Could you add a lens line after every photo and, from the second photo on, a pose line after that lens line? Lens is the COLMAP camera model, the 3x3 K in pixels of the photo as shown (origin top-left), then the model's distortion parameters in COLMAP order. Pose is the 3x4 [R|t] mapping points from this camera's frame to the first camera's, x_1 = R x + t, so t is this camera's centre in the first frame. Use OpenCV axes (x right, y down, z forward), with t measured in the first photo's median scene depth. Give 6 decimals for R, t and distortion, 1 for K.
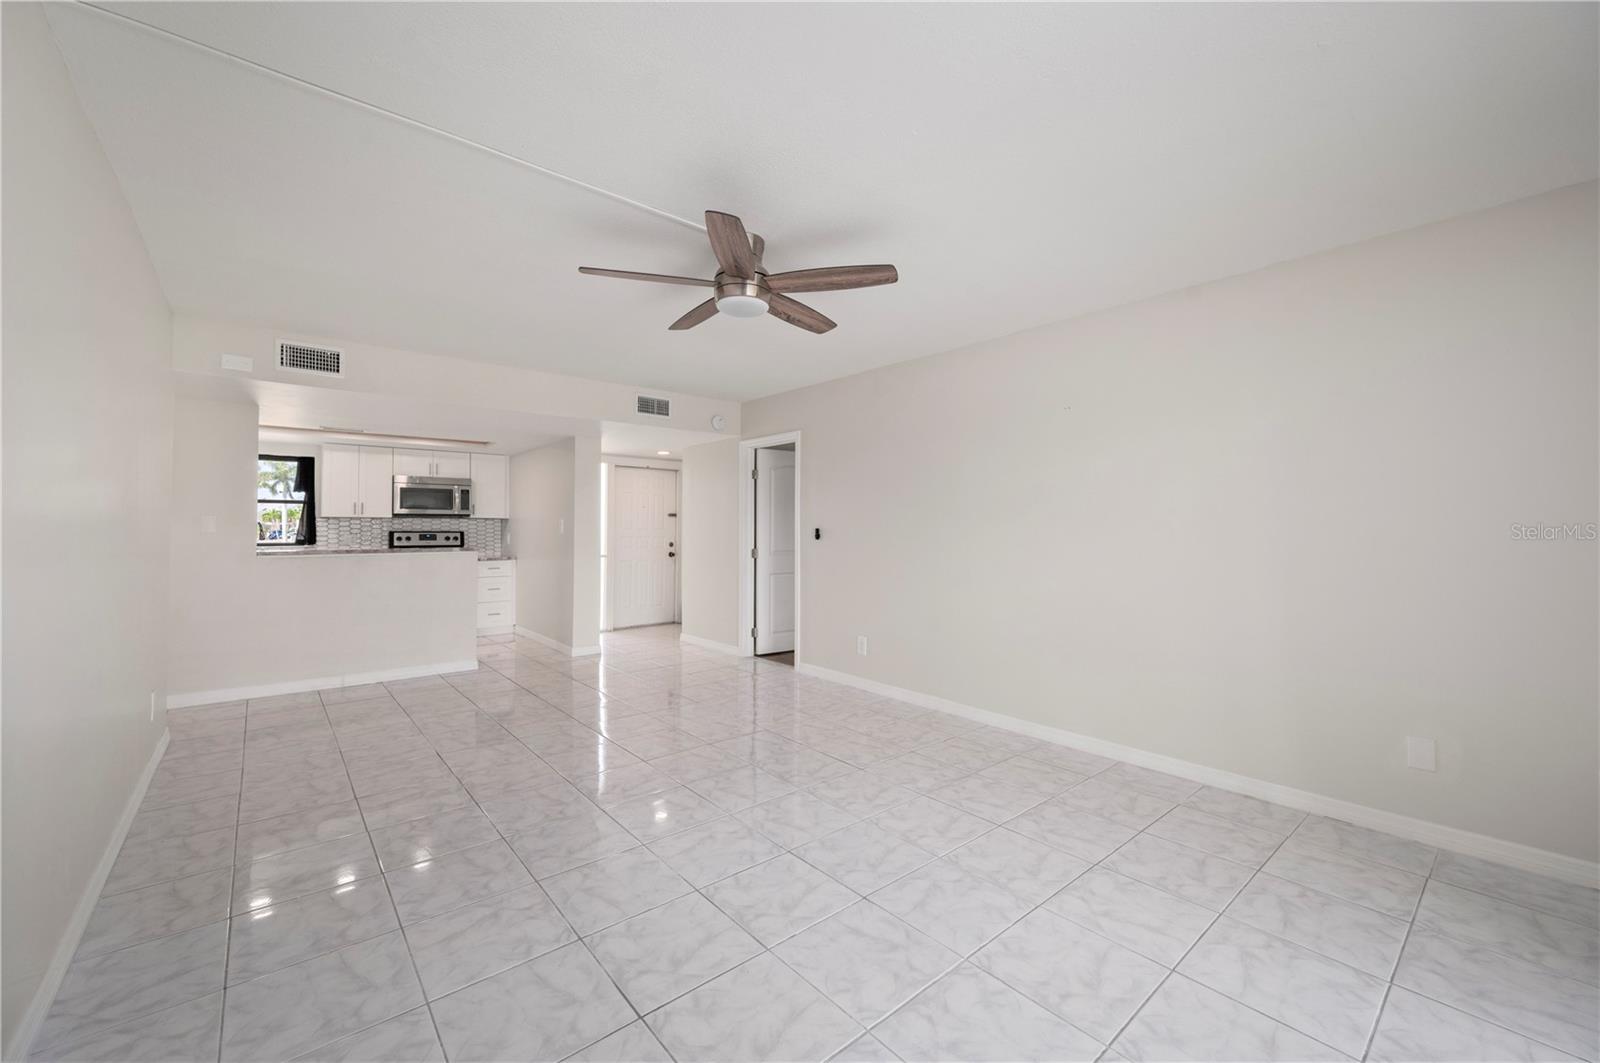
lens RADIAL K [[644.7, 0, 808.0], [0, 644.7, 520.8], [0, 0, 1]] dist [0.000038, -0.000709]
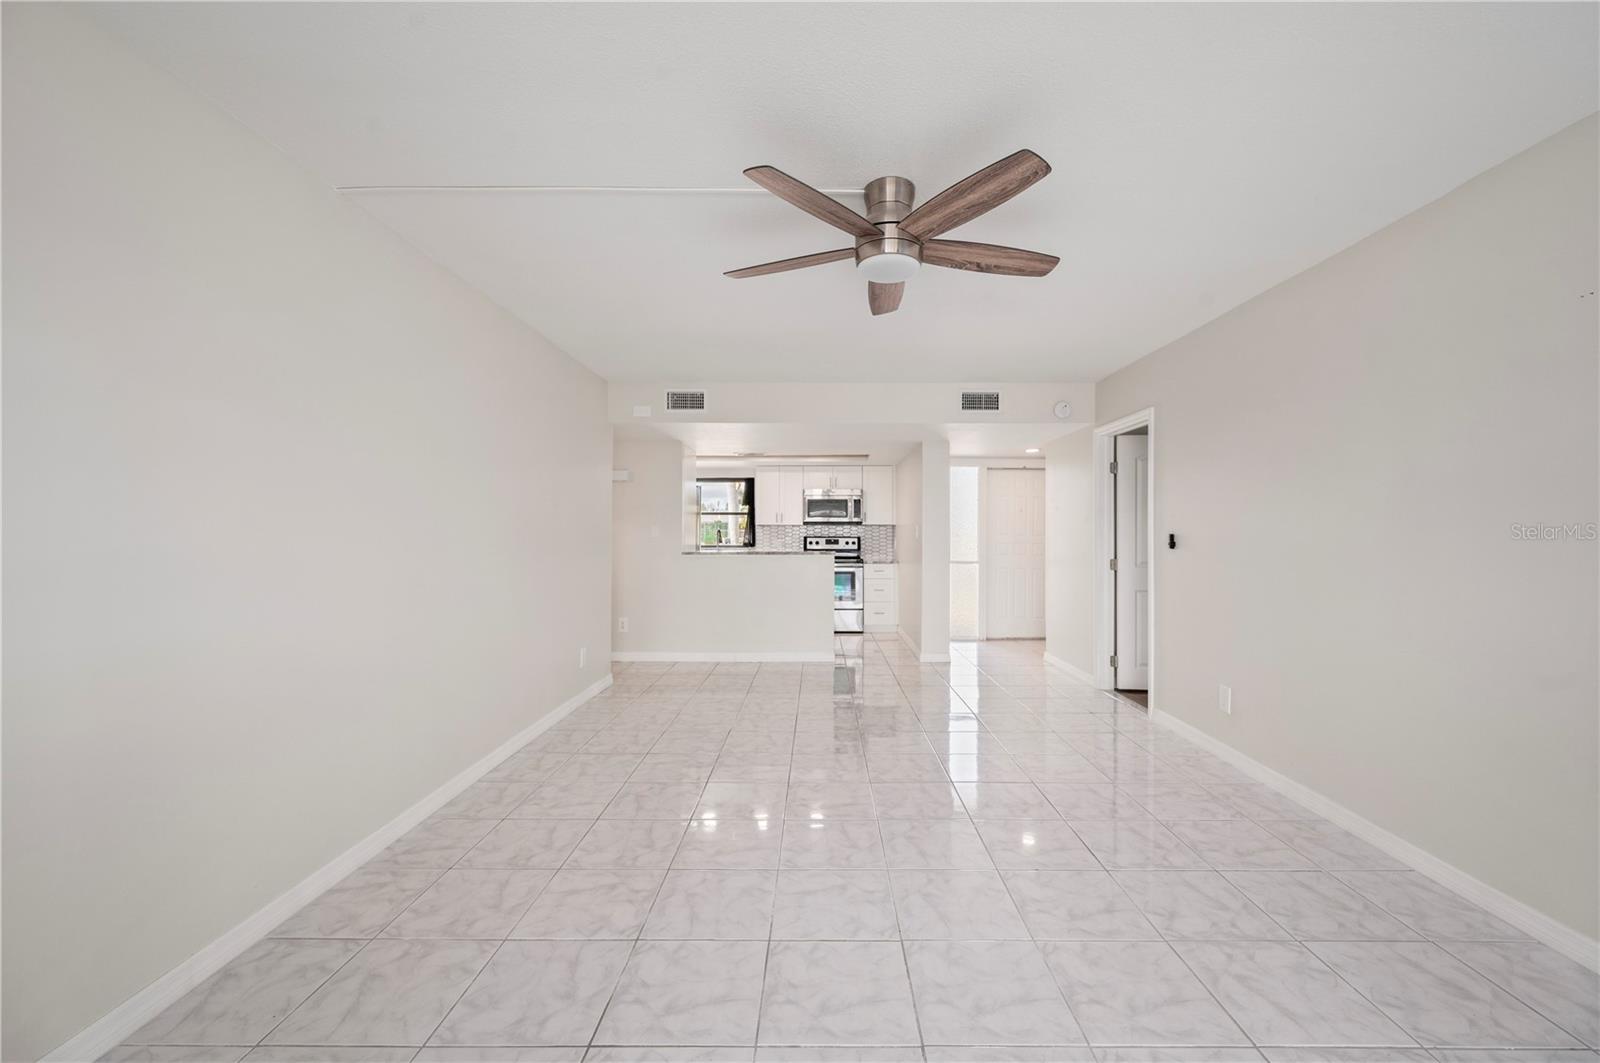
lens RADIAL K [[644.7, 0, 812.0], [0, 644.7, 532.6], [0, 0, 1]] dist [0.000038, -0.000709]
pose [[0.754563, -0.001536, -0.656226, 0.162728], [0.008033, 0.999944, 0.006895, 0.001303], [0.656178, -0.010474, 0.754533, 0.132260]]
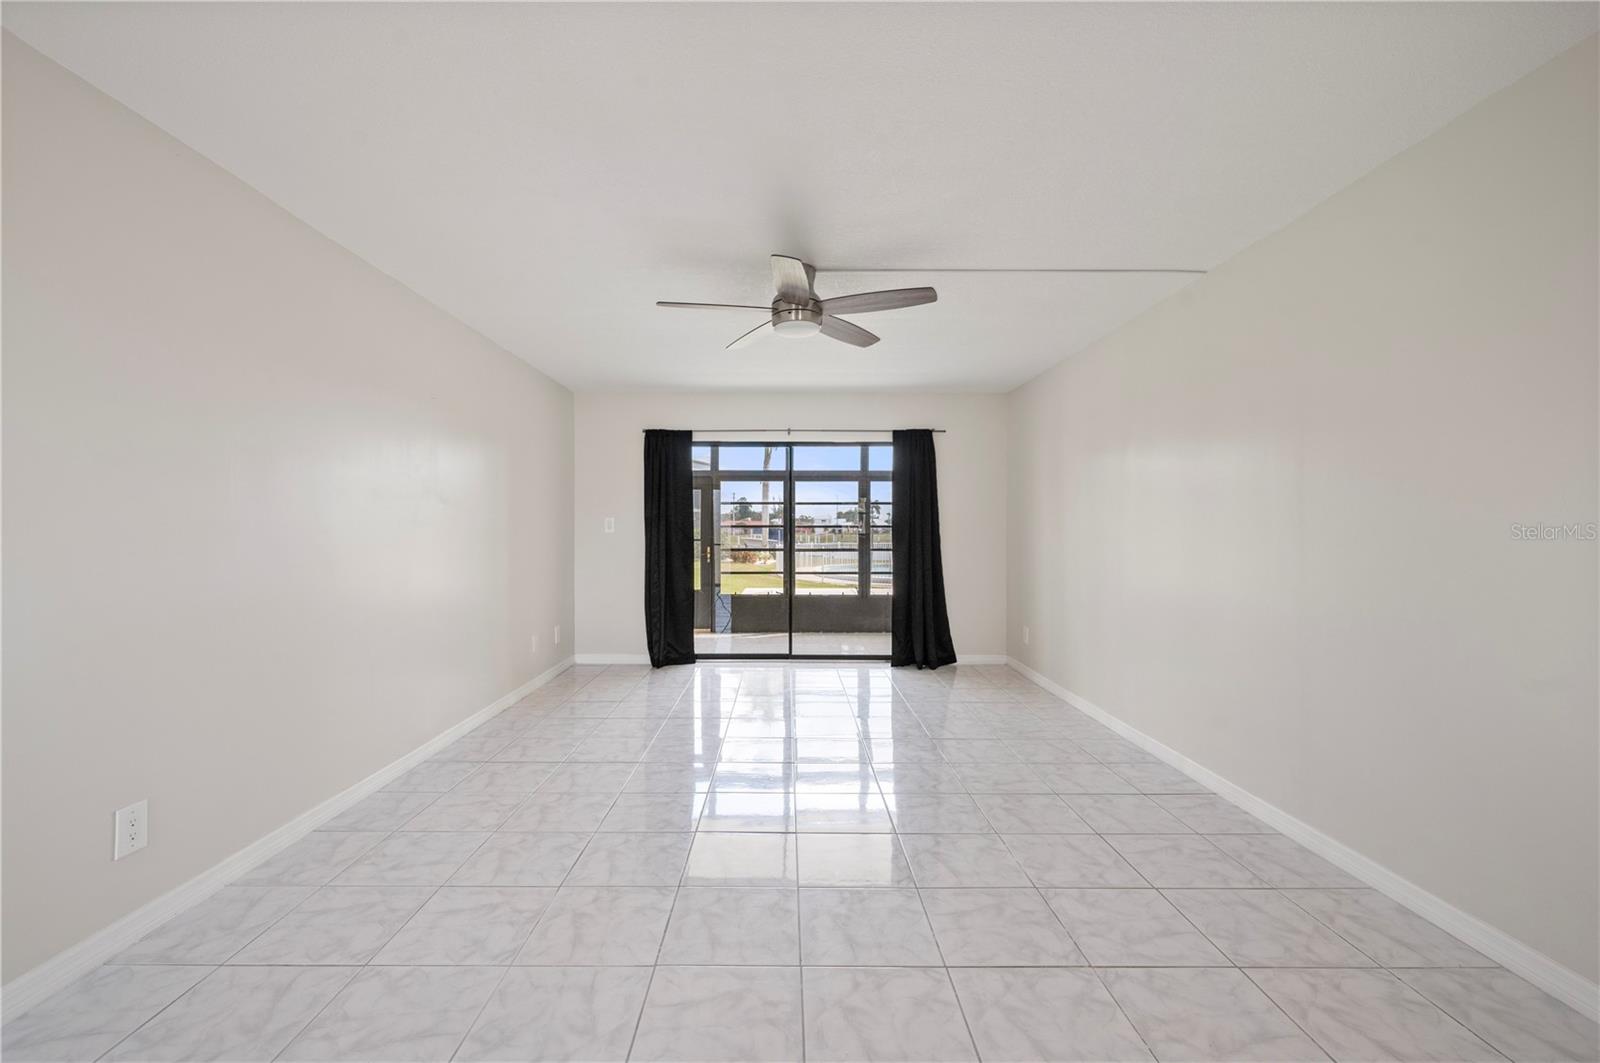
lens RADIAL K [[656.8, 0, 768.3], [0, 656.8, 535.9], [0, 0, 1]] dist [0.000637, -0.000381]
pose [[-0.762583, -0.011594, 0.646787, -0.352584], [-0.011310, 0.999926, 0.004589, 0.011097], [-0.646792, -0.003816, -0.762657, 0.832487]]
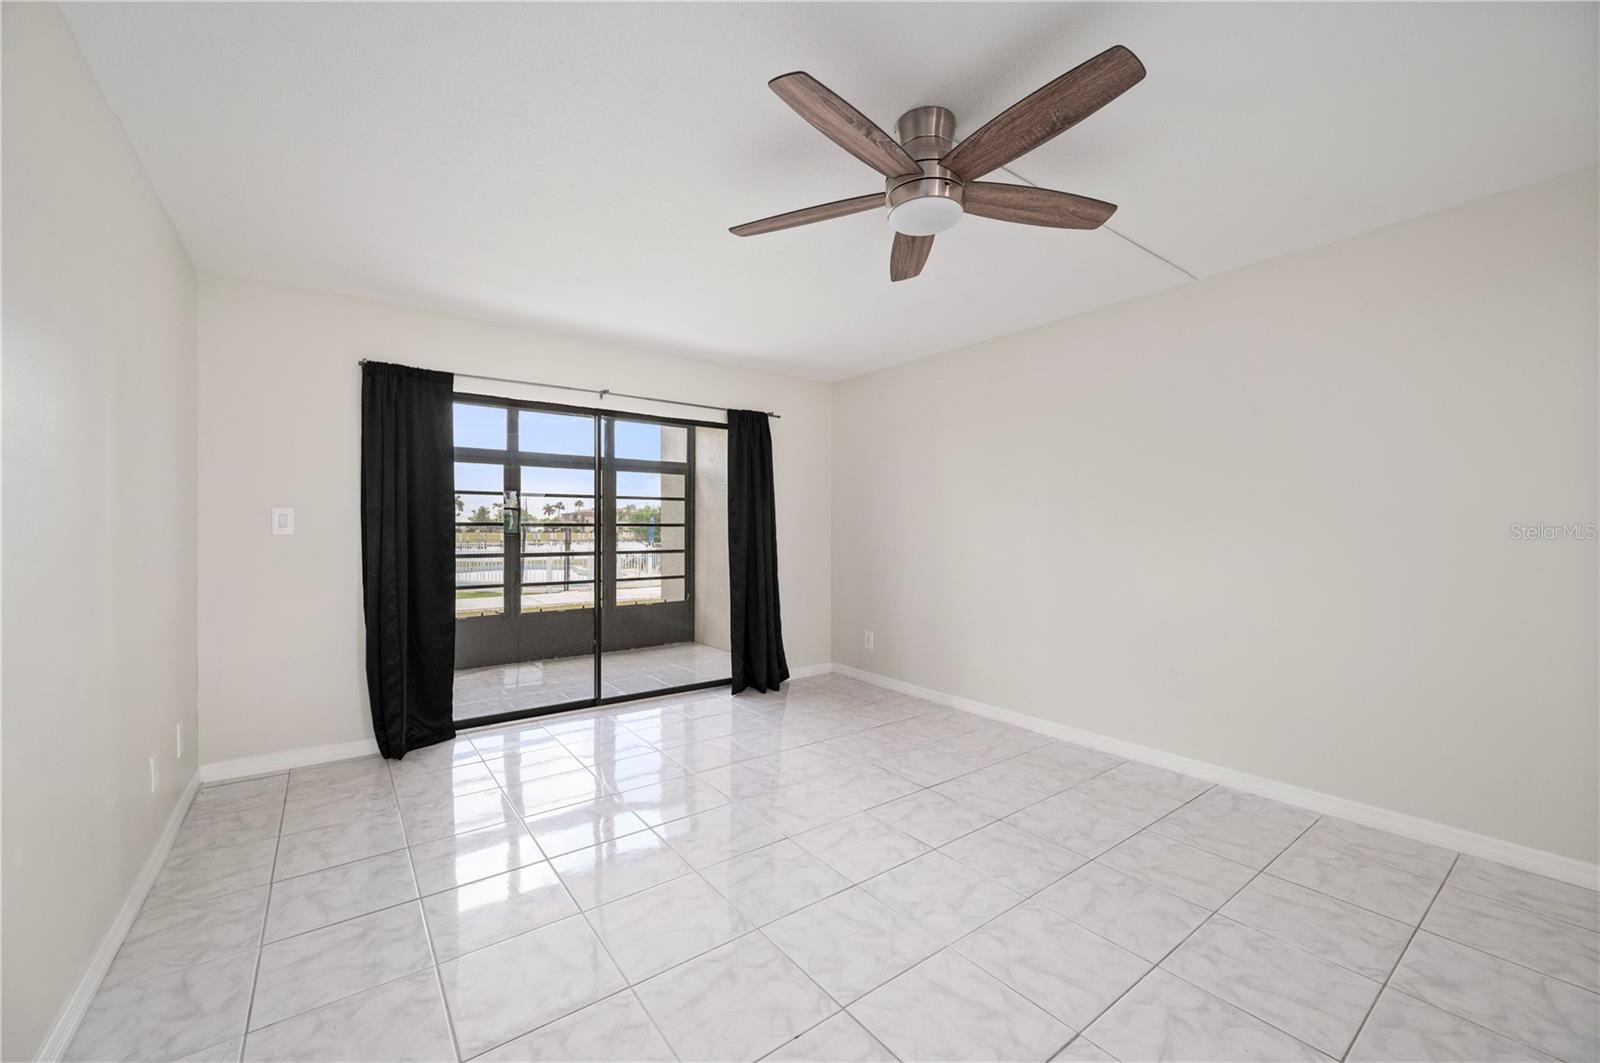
lens RADIAL K [[644.7, 0, 817.2], [0, 644.7, 539.2], [0, 0, 1]] dist [0.000038, -0.000709]
pose [[-0.998682, -0.005621, 0.051014, -0.008176], [-0.005215, 0.999954, 0.008102, 0.009350], [-0.051057, 0.007826, -0.998665, 0.755198]]
